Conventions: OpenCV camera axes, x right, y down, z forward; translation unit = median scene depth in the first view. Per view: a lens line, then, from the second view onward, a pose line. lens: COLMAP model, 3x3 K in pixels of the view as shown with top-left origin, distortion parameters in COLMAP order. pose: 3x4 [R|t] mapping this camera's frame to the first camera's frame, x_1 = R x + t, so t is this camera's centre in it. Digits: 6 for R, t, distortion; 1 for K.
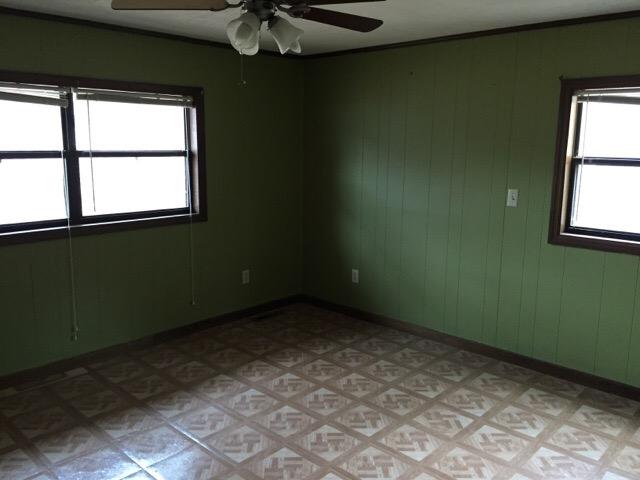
lens RADIAL K [[549.5, 0, 314.7], [0, 549.5, 241.4], [0, 0, 1]] dist [0.028130, -0.011478]
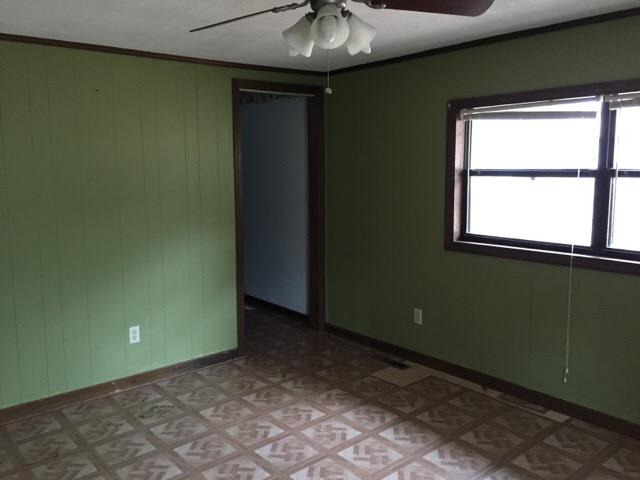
lens RADIAL K [[549.5, 0, 315.1], [0, 549.5, 238.5], [0, 0, 1]] dist [0.028130, -0.011478]
pose [[-0.128138, 0.129740, -0.983233, 0.370944], [-0.168166, 0.974208, 0.150465, -0.090097], [0.977395, 0.184627, -0.103016, 0.533552]]
